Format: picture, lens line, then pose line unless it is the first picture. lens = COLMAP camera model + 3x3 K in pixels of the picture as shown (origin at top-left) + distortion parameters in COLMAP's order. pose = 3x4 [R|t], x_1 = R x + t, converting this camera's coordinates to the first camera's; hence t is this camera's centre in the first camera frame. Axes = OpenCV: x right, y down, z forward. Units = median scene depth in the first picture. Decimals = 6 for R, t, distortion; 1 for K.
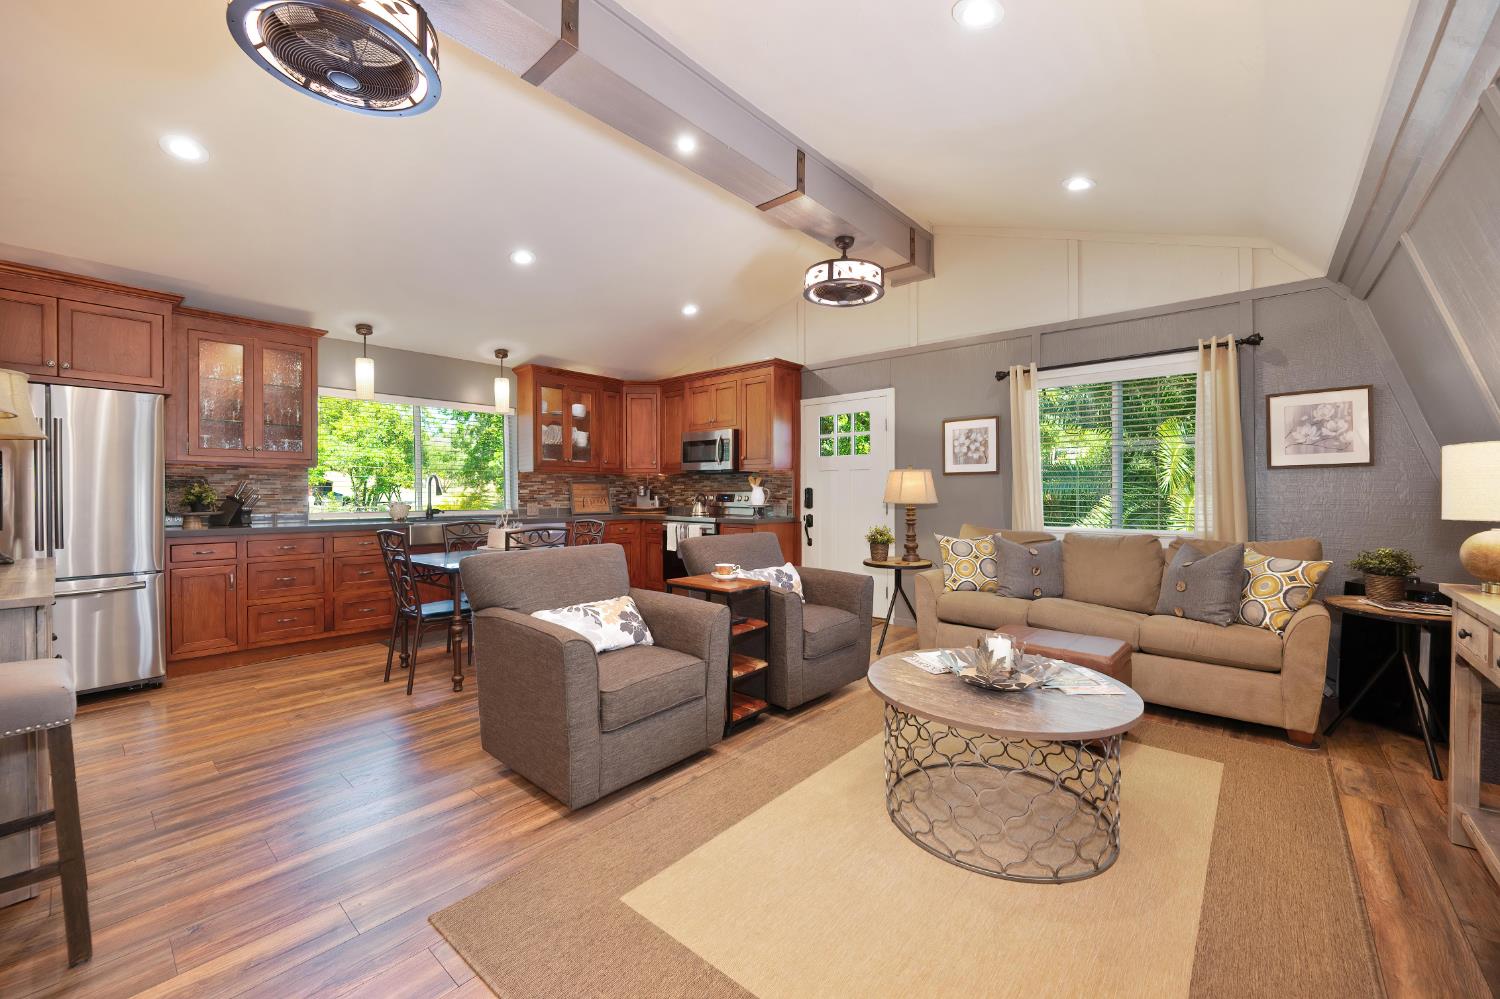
lens RADIAL K [[614.5, 0, 749.2], [0, 614.5, 493.7], [0, 0, 1]] dist [0.017424, -0.000106]
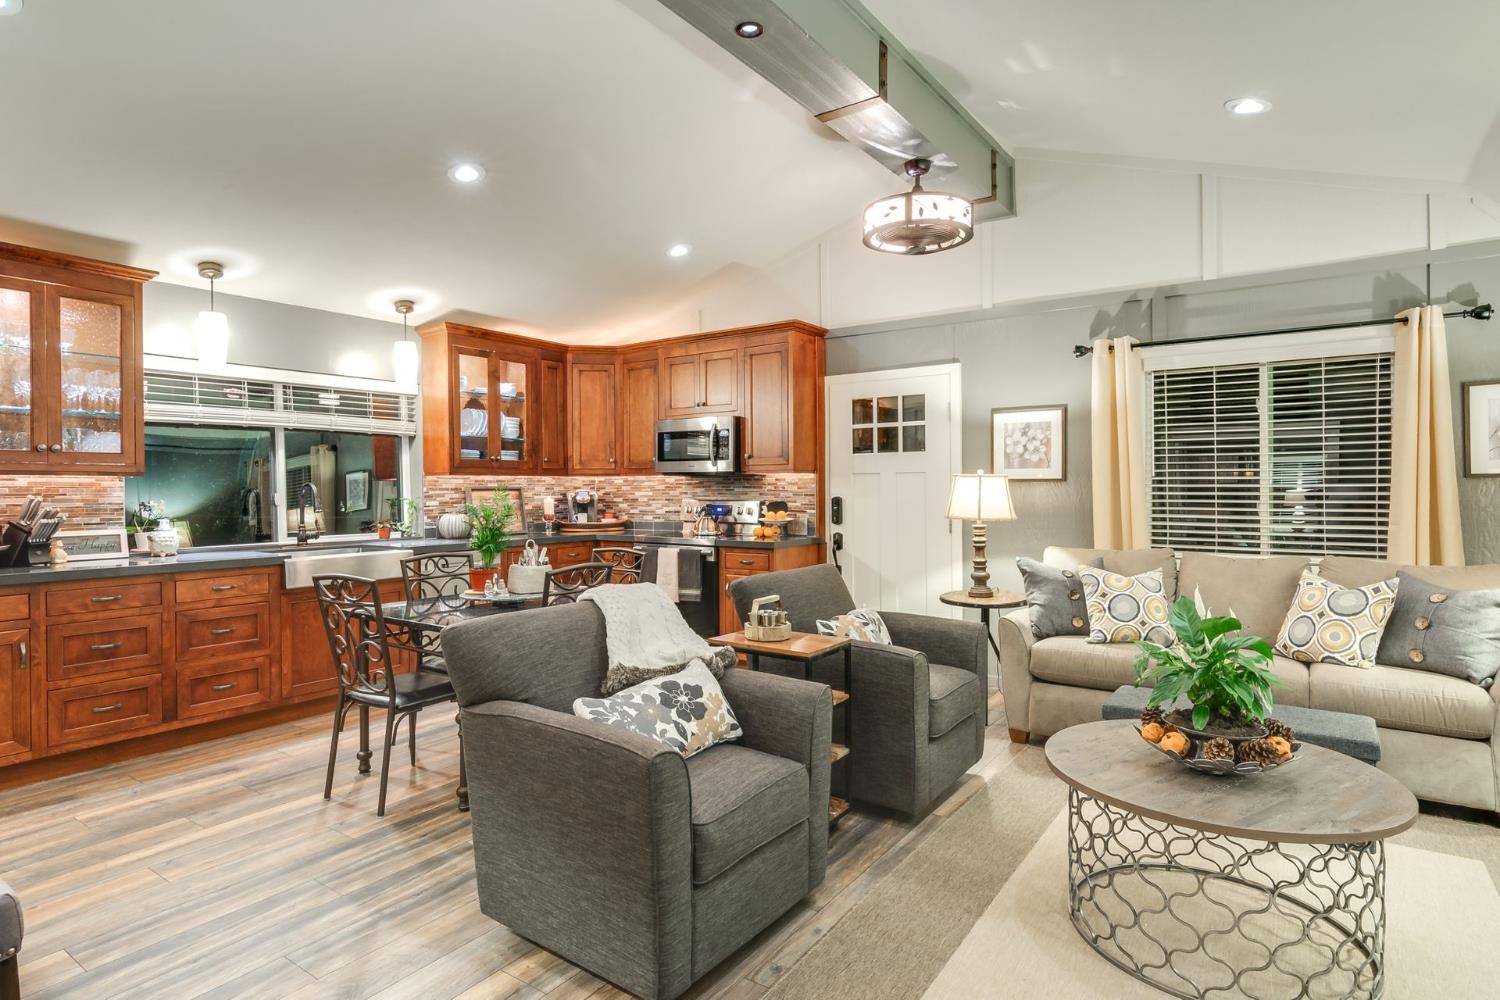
lens RADIAL K [[829.4, 0, 751.1], [0, 829.4, 490.9], [0, 0, 1]] dist [0.017224, 0.001545]
pose [[0.995357, -0.004223, 0.096156, -0.133447], [0.003723, 0.999979, 0.005378, -0.030023], [-0.096176, -0.004995, 0.995352, 0.035112]]
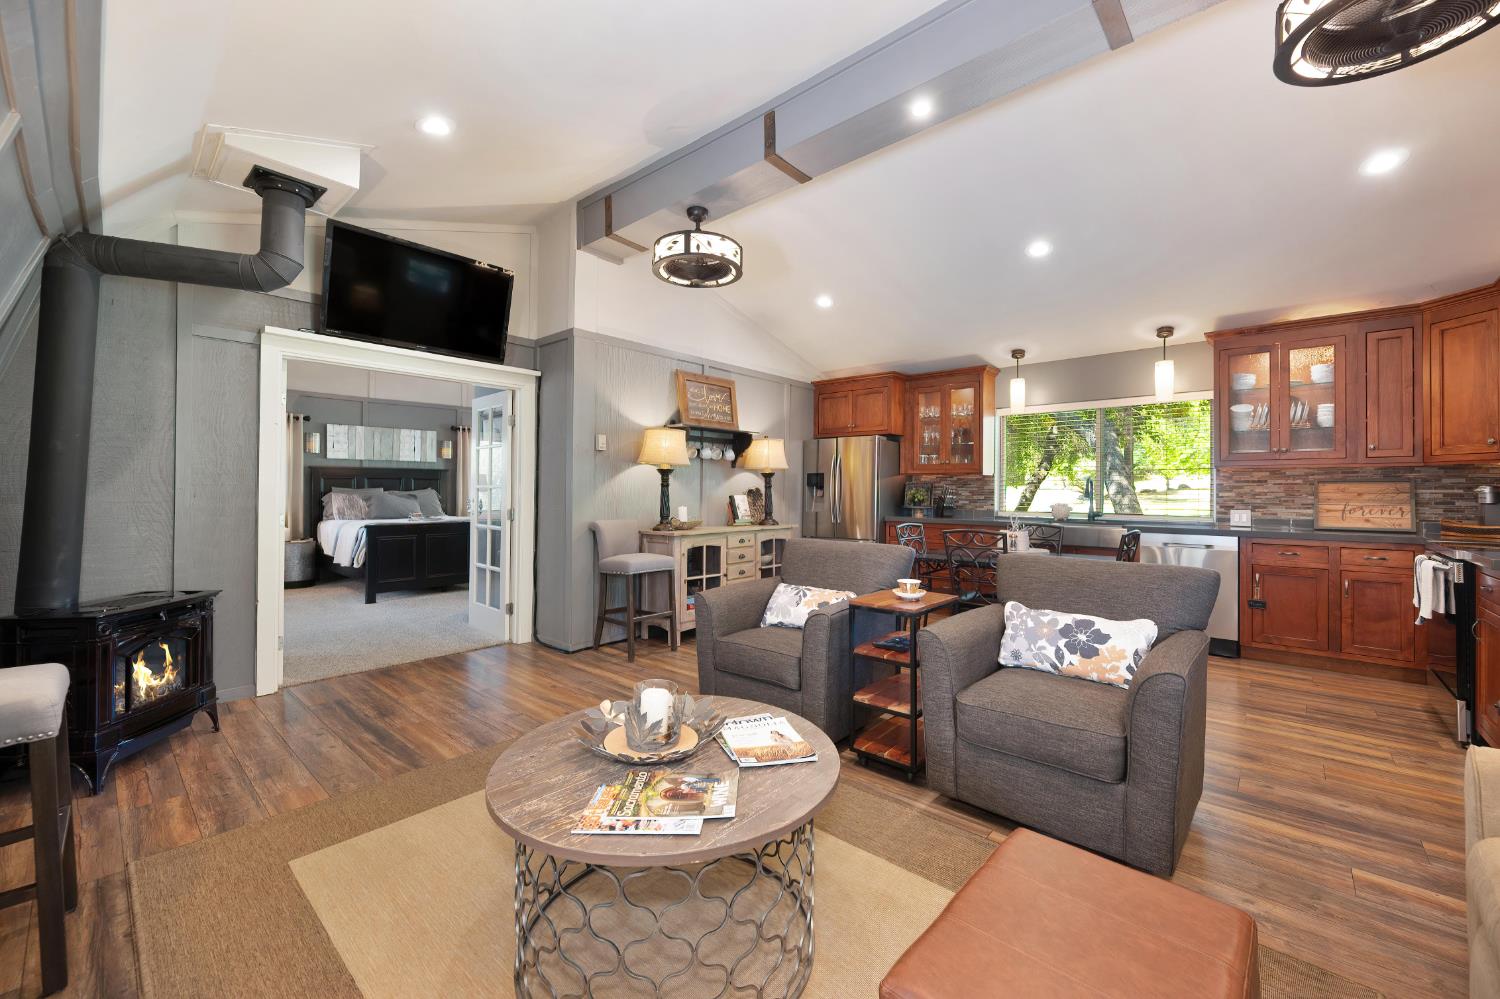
lens RADIAL K [[614.5, 0, 756.8], [0, 614.5, 491.4], [0, 0, 1]] dist [0.017424, -0.000106]
pose [[-0.018710, 0.006201, -0.999806, 0.605587], [-0.005722, 0.999964, 0.006309, -0.011938], [0.999809, 0.005839, -0.018674, 0.591685]]
